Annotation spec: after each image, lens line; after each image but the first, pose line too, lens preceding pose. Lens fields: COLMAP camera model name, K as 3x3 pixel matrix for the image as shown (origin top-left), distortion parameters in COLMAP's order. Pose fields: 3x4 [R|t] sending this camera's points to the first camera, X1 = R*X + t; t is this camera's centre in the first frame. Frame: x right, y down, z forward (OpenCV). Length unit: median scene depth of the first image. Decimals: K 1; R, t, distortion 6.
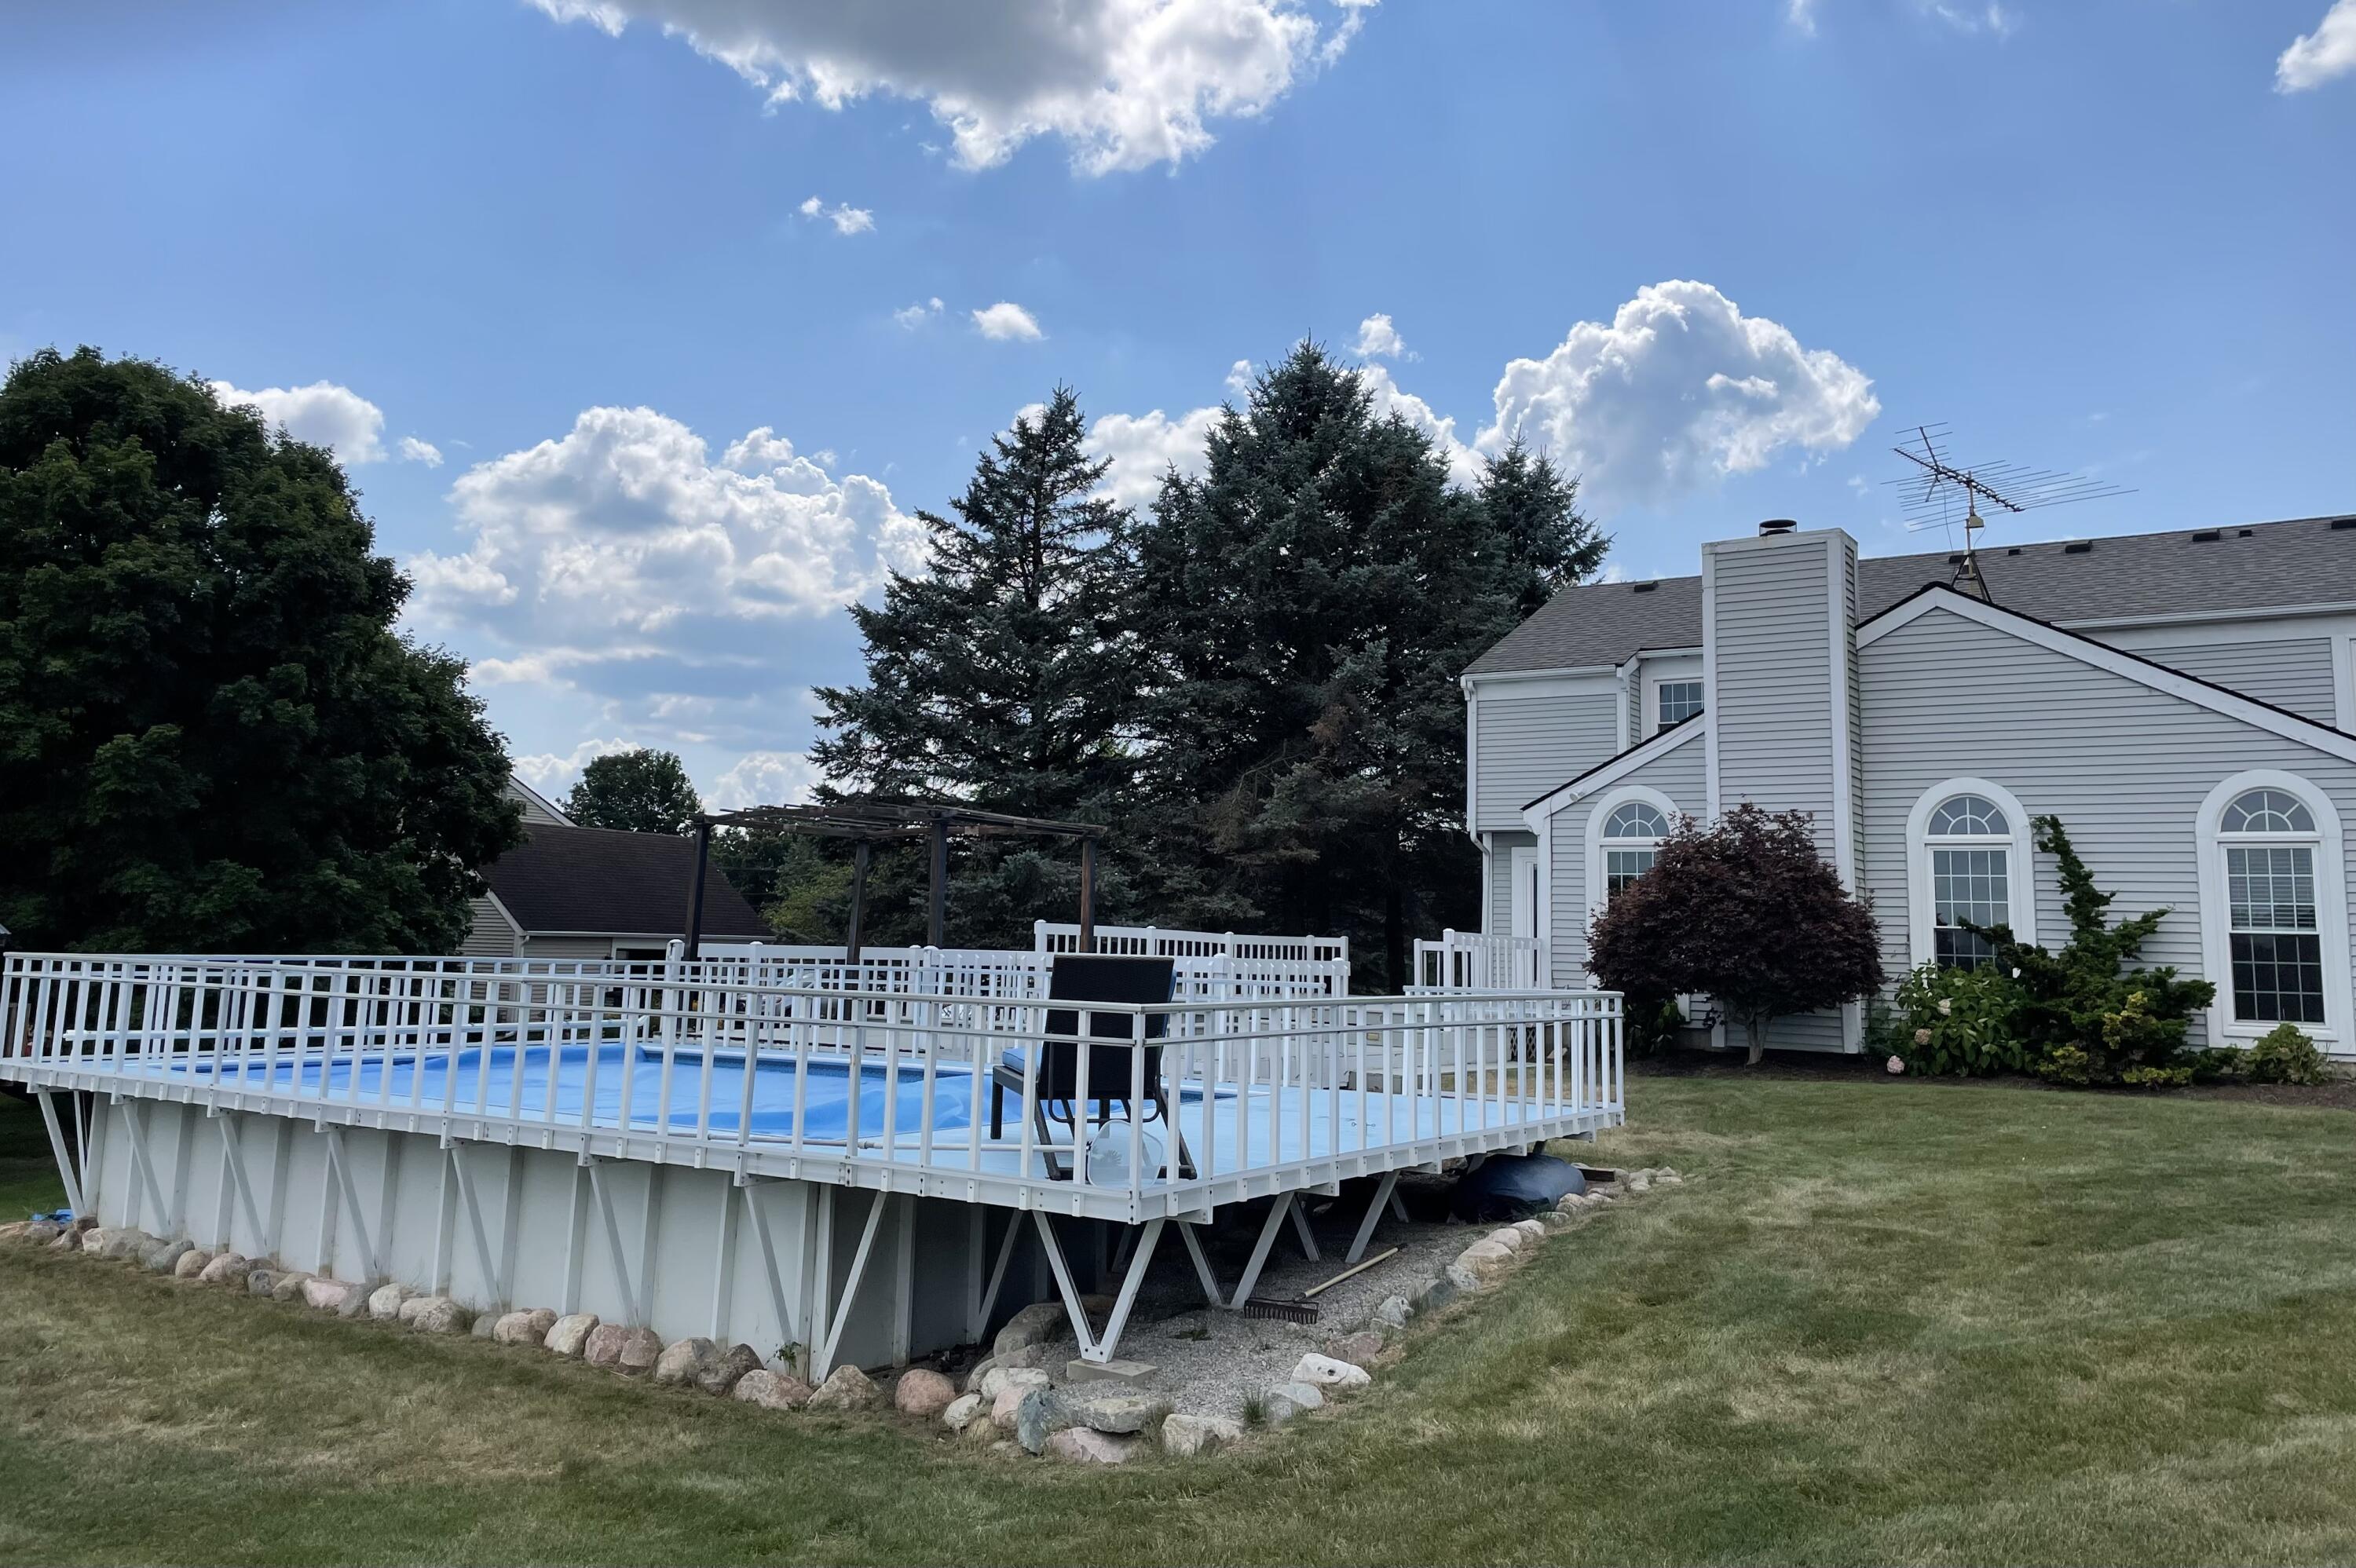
lens RADIAL K [[1760.6, 0, 1170.3], [0, 1760.6, 776.6], [0, 0, 1]] dist [0.009793, 0.000926]
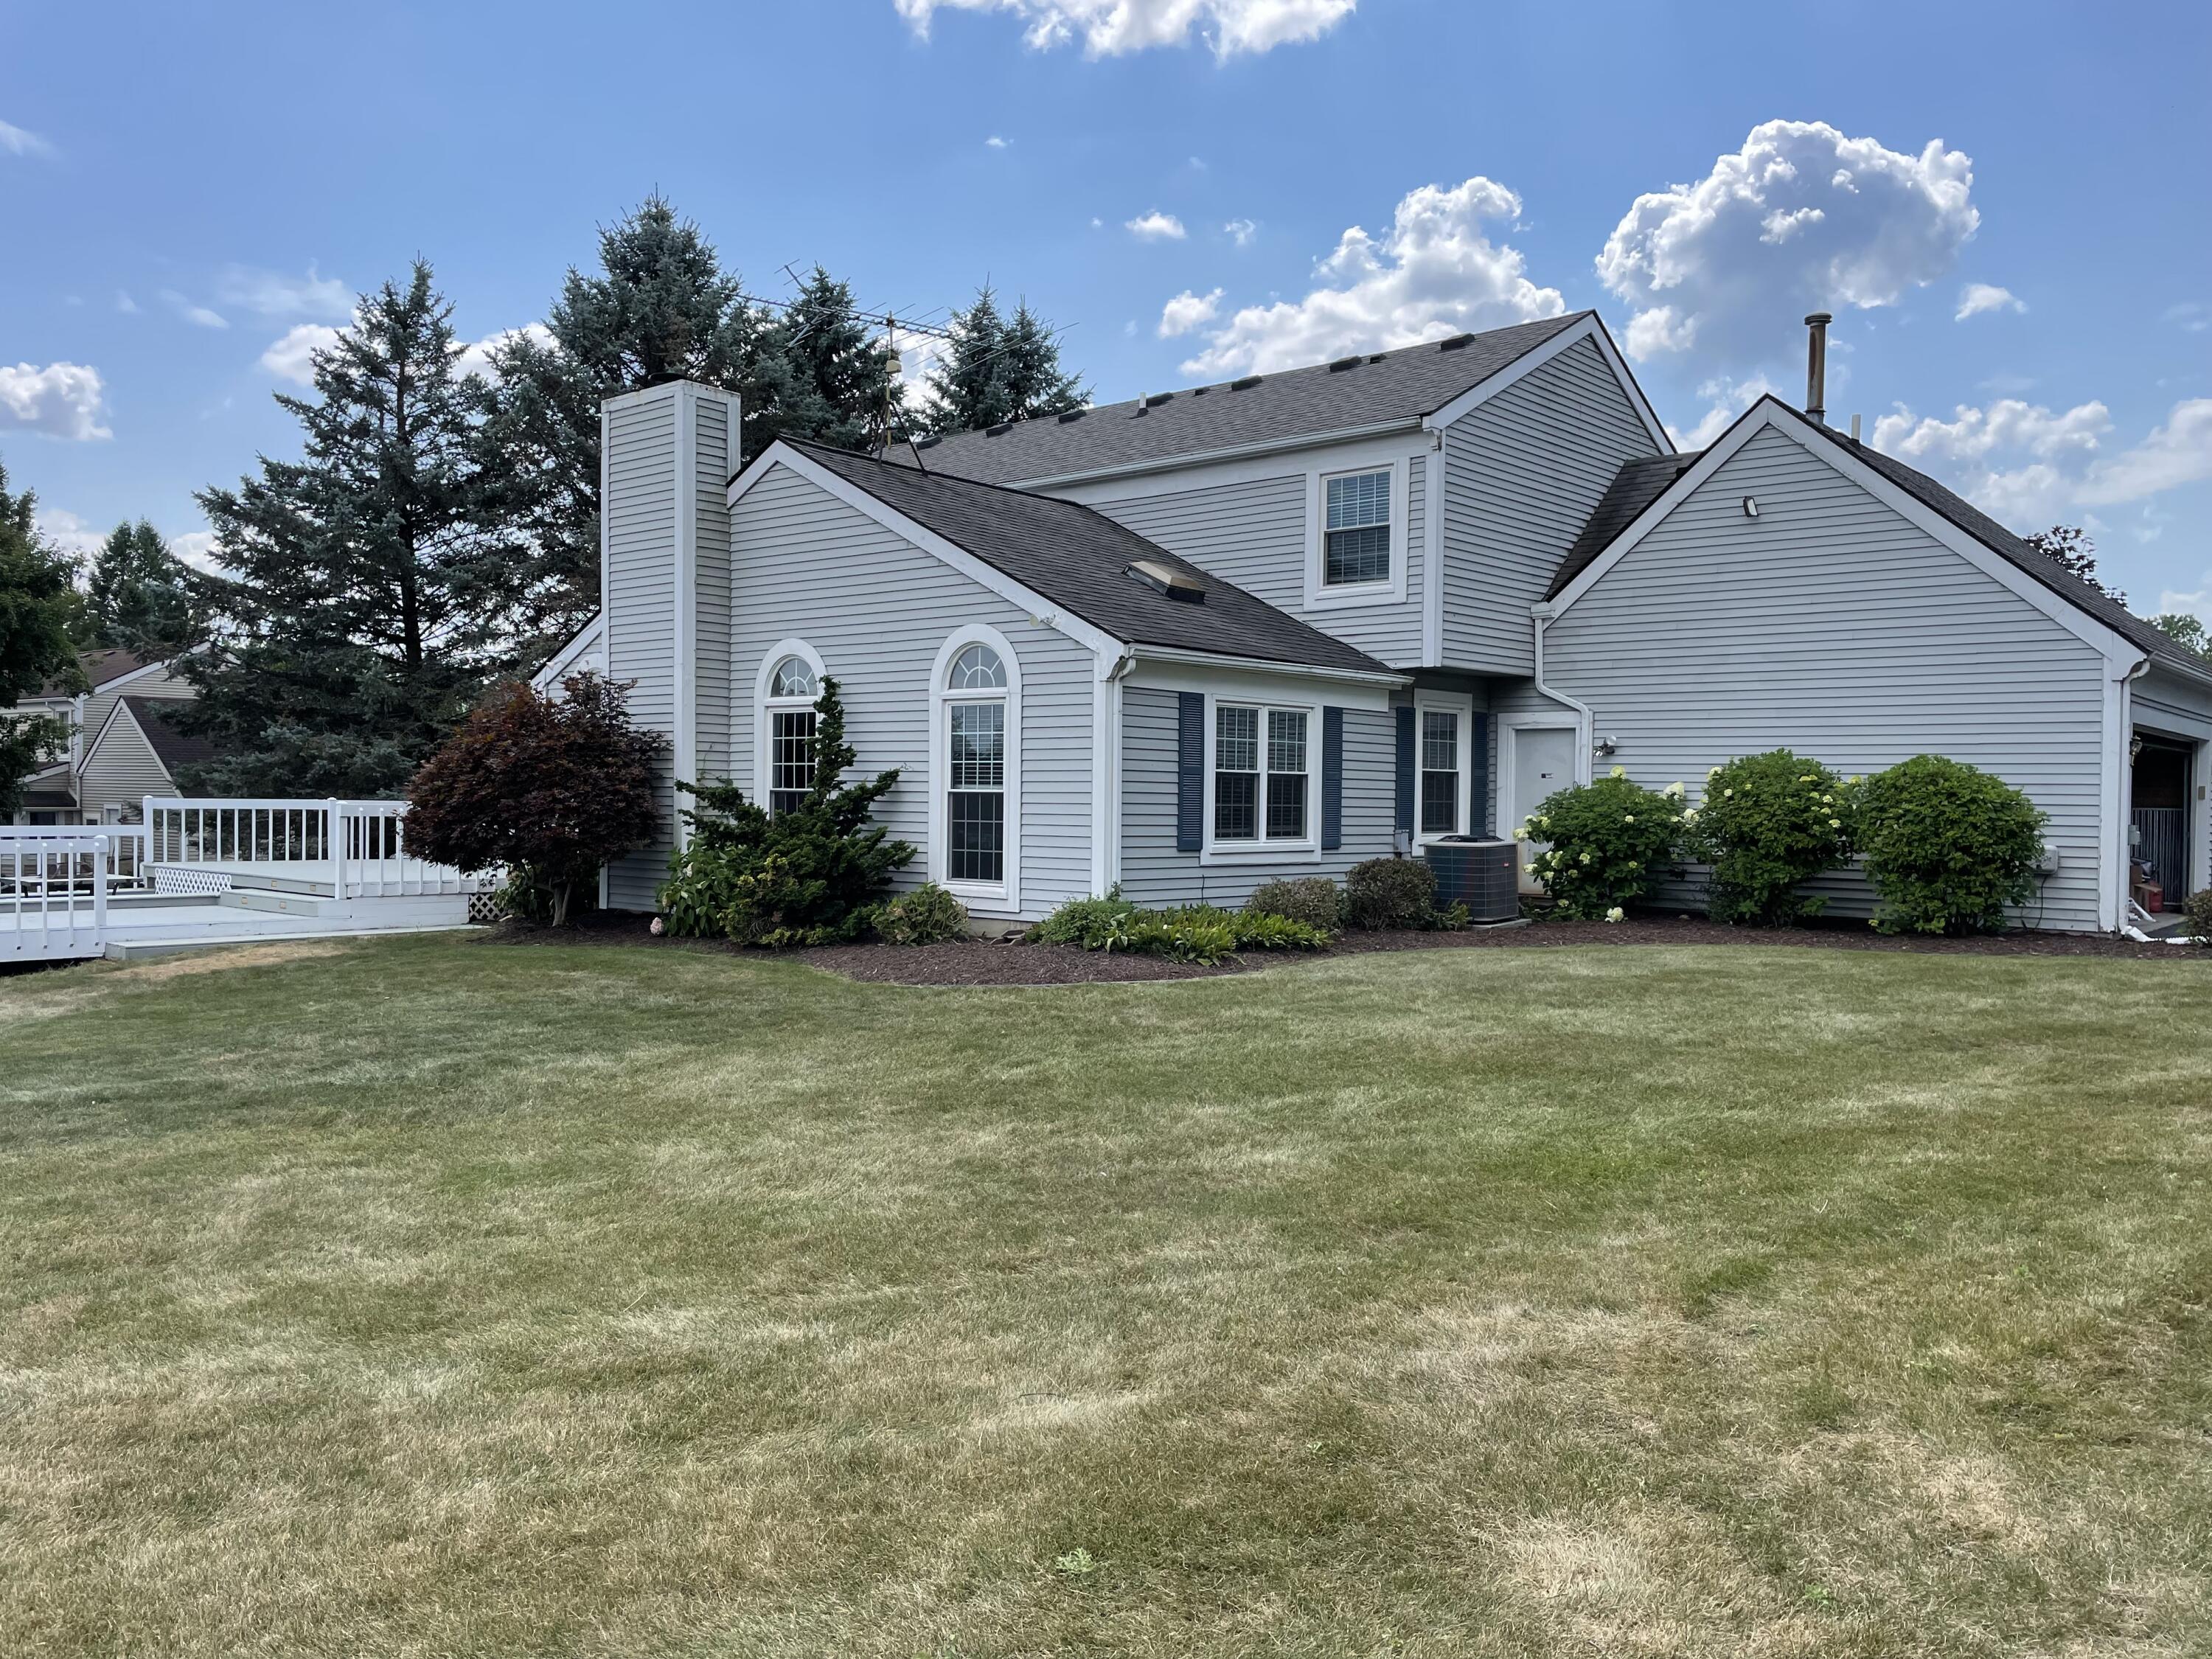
lens RADIAL K [[1696.6, 0, 1093.6], [0, 1696.6, 824.2], [0, 0, 1]] dist [0.051233, -0.059630]
pose [[0.994124, -0.016346, -0.107008, 0.595376], [0.027900, 0.993826, 0.107387, 0.004960], [0.104592, -0.109742, 0.988442, 0.051083]]
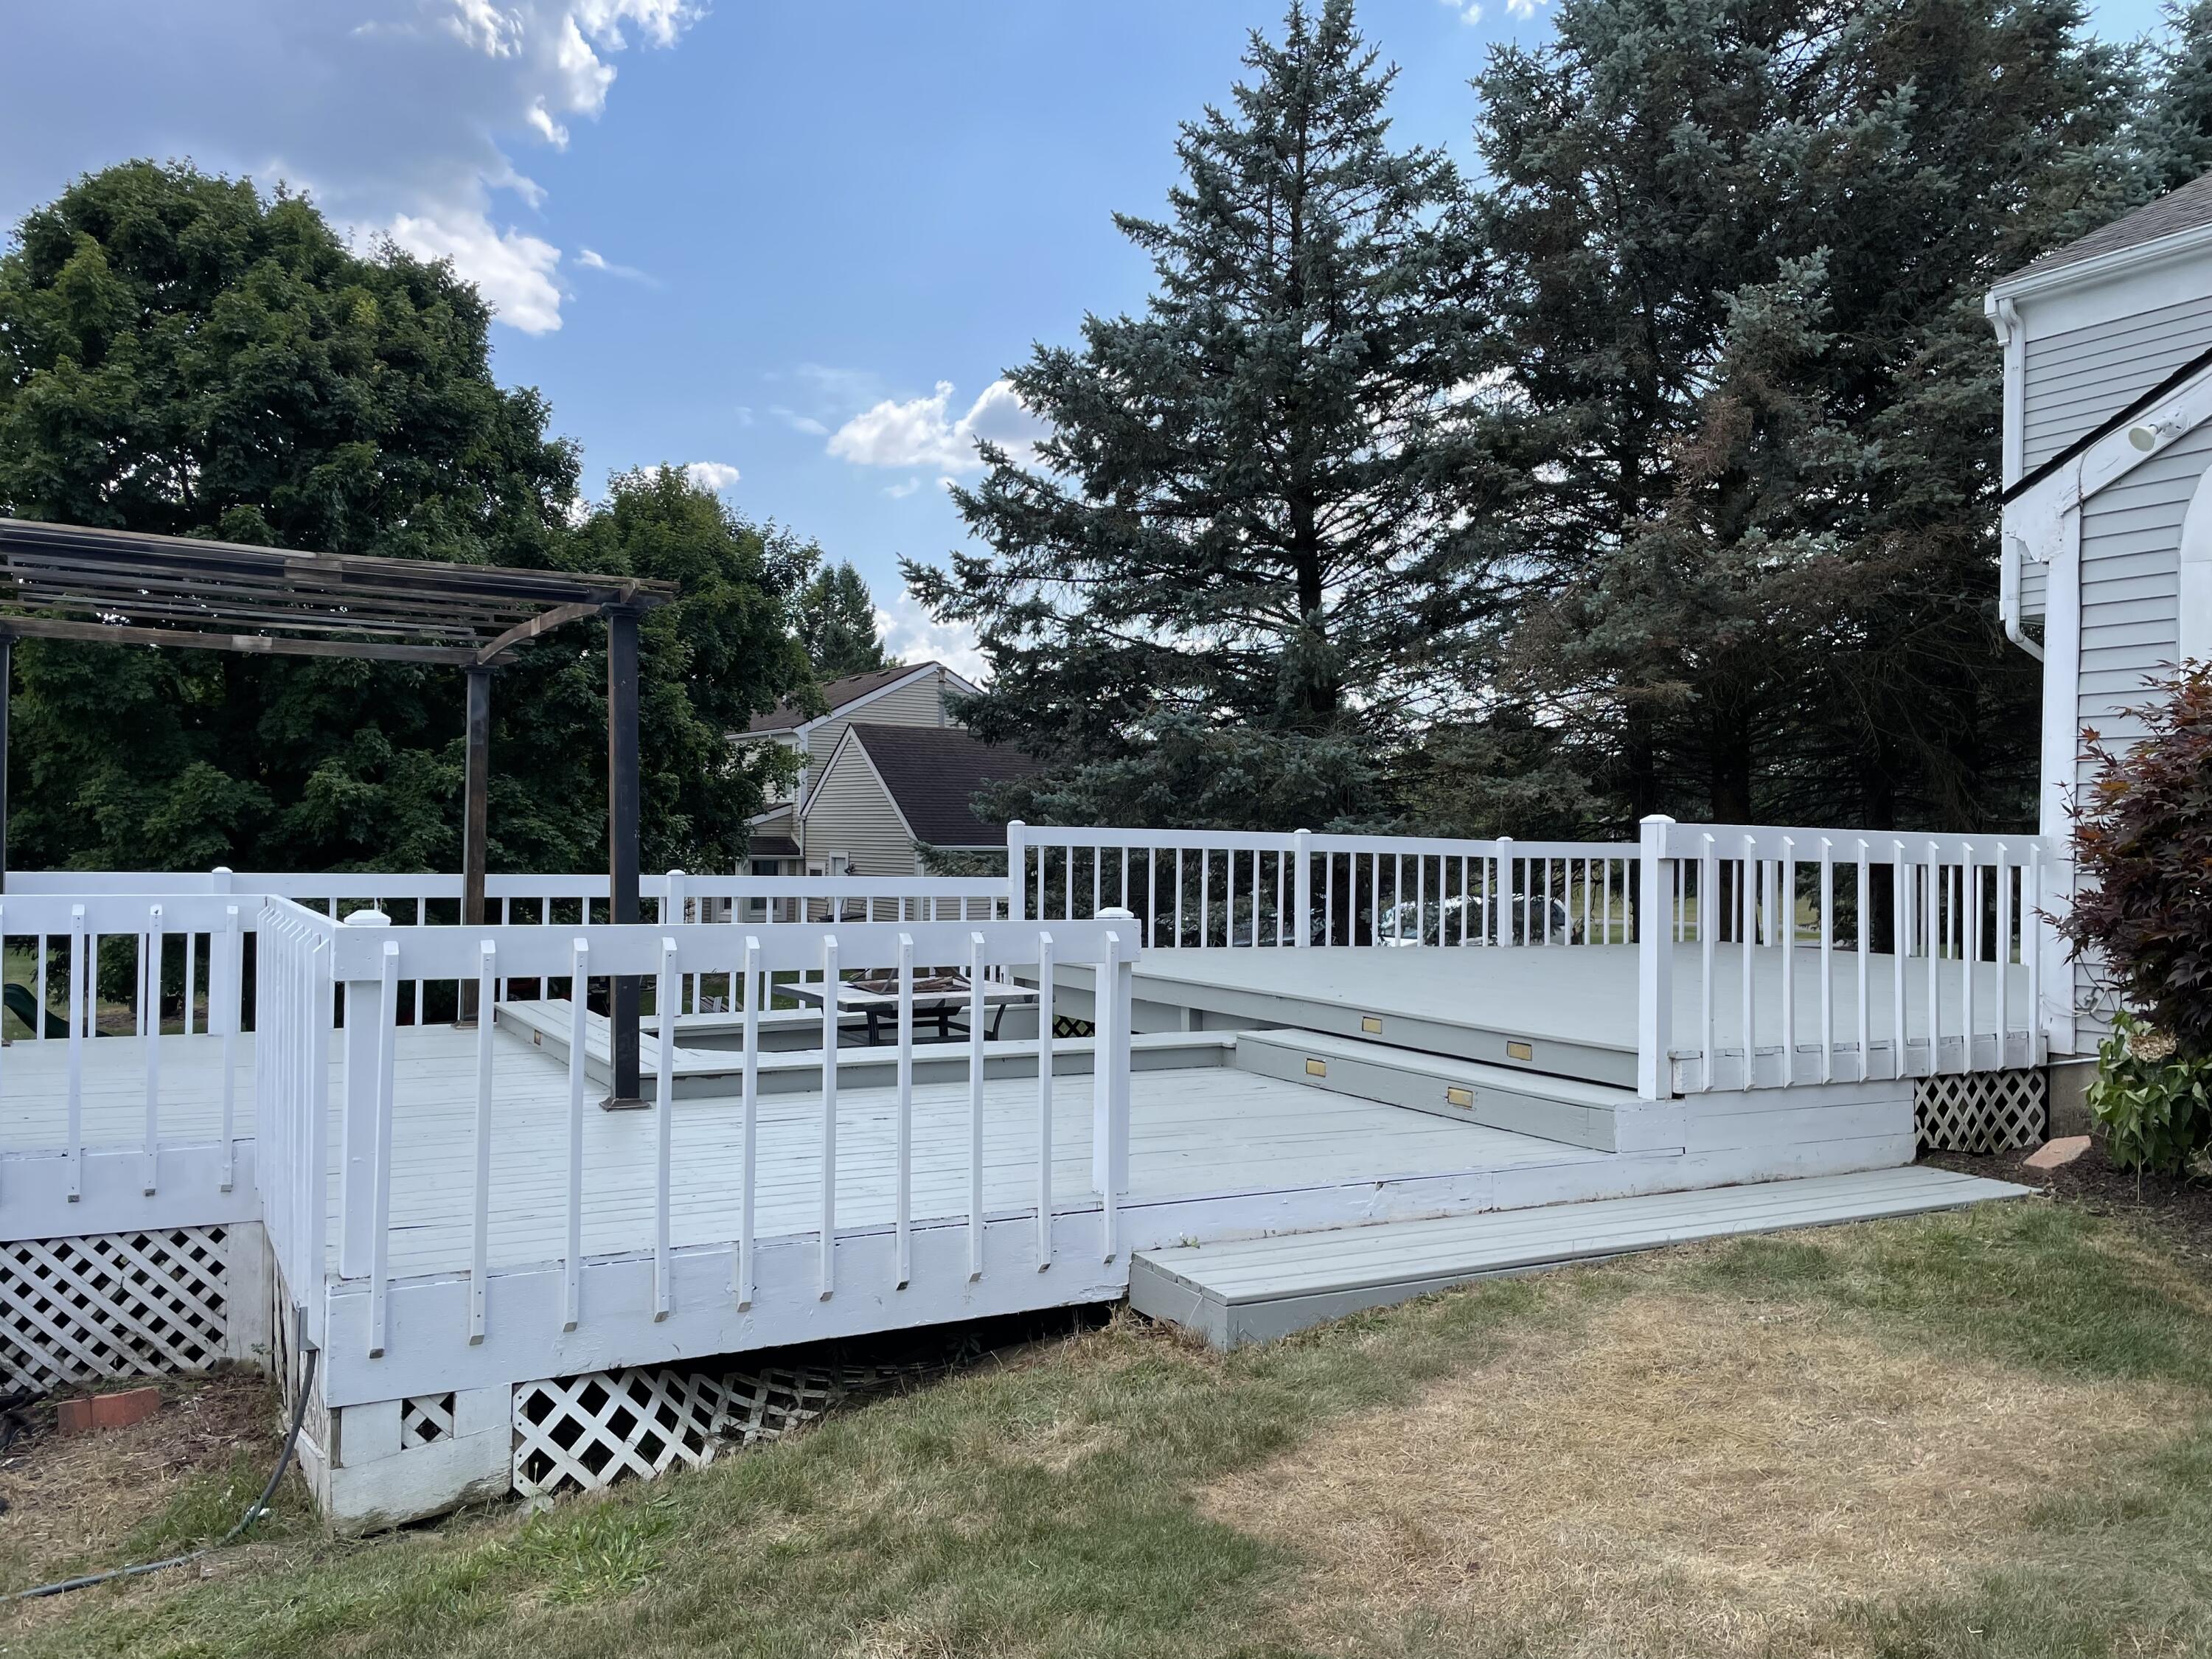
lens RADIAL K [[1696.6, 0, 1103.5], [0, 1696.6, 832.3], [0, 0, 1]] dist [0.051233, -0.059630]
pose [[0.902767, -0.020771, -0.429629, 0.171206], [0.054275, 0.996350, 0.065878, 0.052484], [0.426693, -0.082790, 0.900599, 0.548765]]
